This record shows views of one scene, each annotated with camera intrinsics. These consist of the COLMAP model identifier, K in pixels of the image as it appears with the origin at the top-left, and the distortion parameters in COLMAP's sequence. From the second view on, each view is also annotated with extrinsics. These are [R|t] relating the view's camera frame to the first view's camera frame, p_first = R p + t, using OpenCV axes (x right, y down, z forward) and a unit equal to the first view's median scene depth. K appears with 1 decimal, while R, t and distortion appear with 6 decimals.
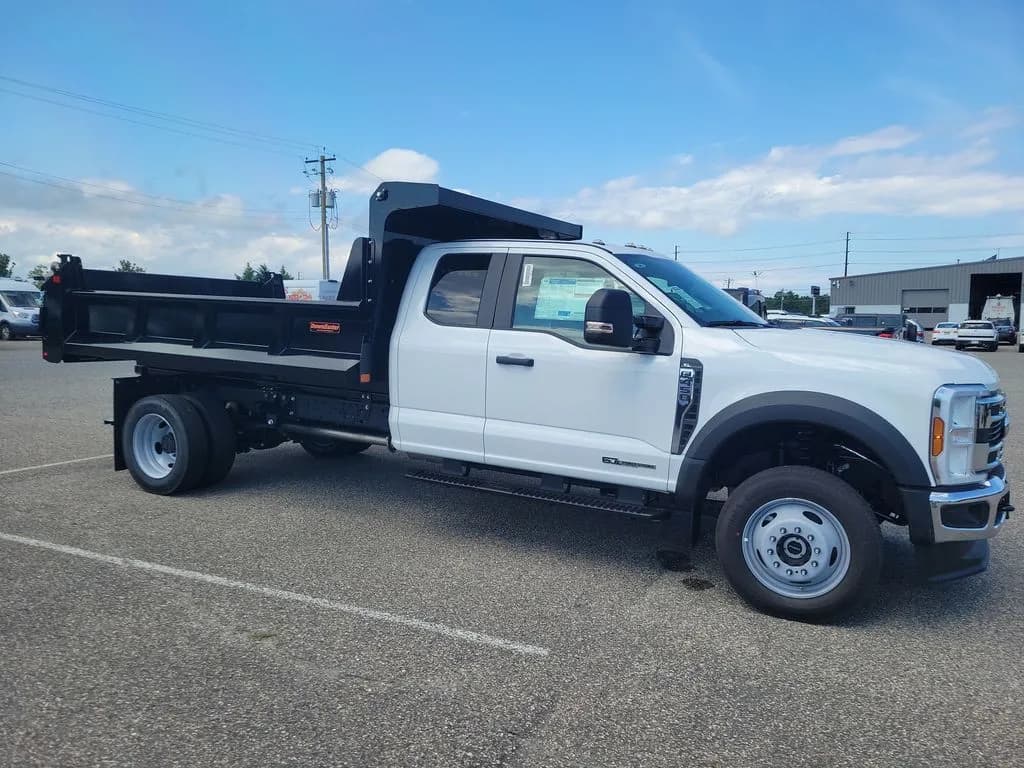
lens RADIAL K [[789.4, 0, 512.0], [0, 789.4, 384.0], [0, 0, 1]] dist [0.004782, 0.001713]
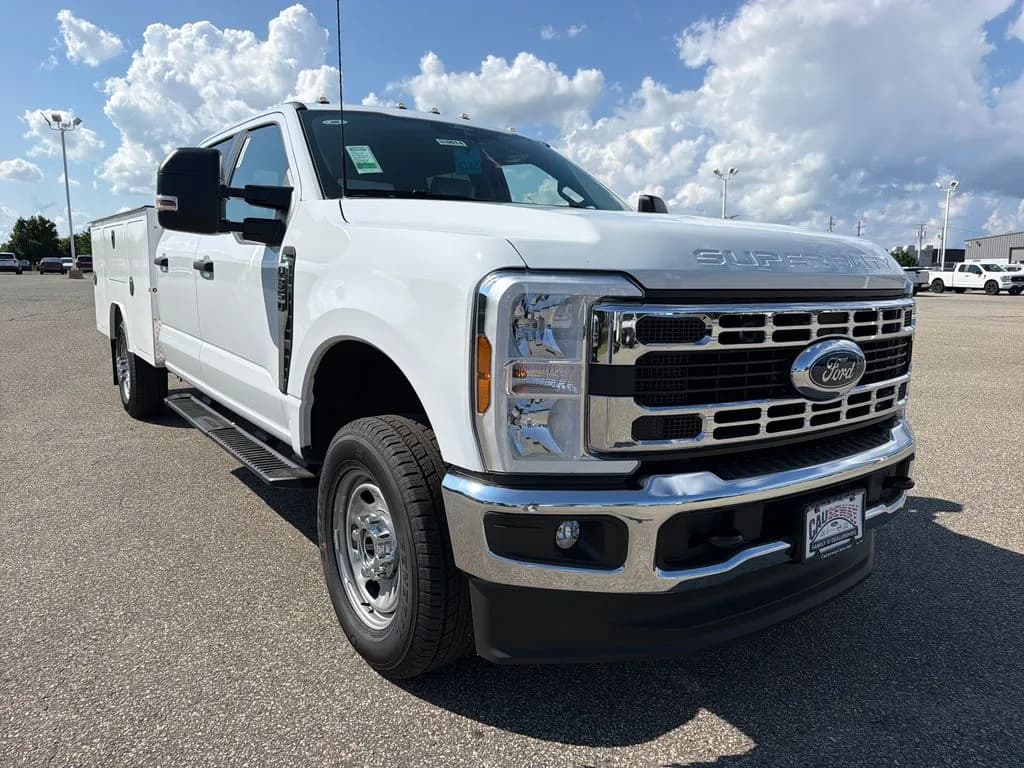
lens RADIAL K [[789.4, 0, 512.0], [0, 789.4, 384.0], [0, 0, 1]] dist [0.004782, 0.001713]
pose [[0.902783, 0.050683, -0.427101, 0.733162], [-0.027437, 0.997796, 0.060411, 0.039630], [0.429221, -0.042820, 0.902184, 0.536266]]
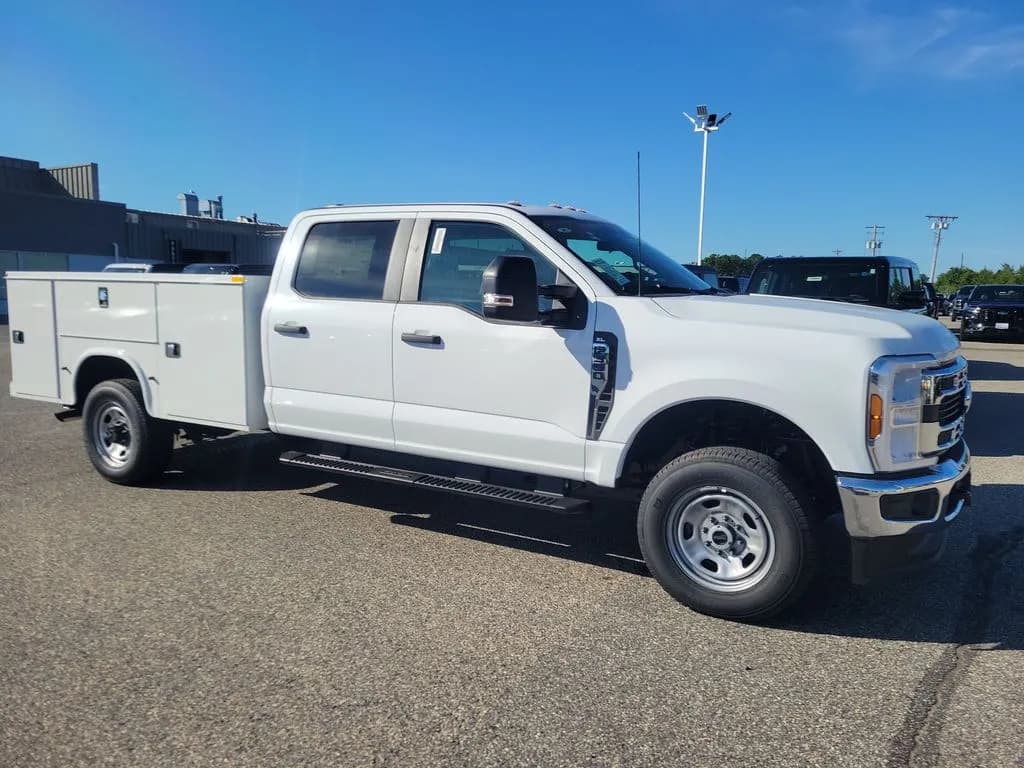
lens RADIAL K [[789.4, 0, 512.0], [0, 789.4, 384.0], [0, 0, 1]] dist [0.004782, 0.001713]
pose [[0.999339, -0.021550, -0.029279, 0.160200], [0.022592, 0.999105, 0.035751, -0.008563], [0.028482, -0.036388, 0.998932, 0.121945]]
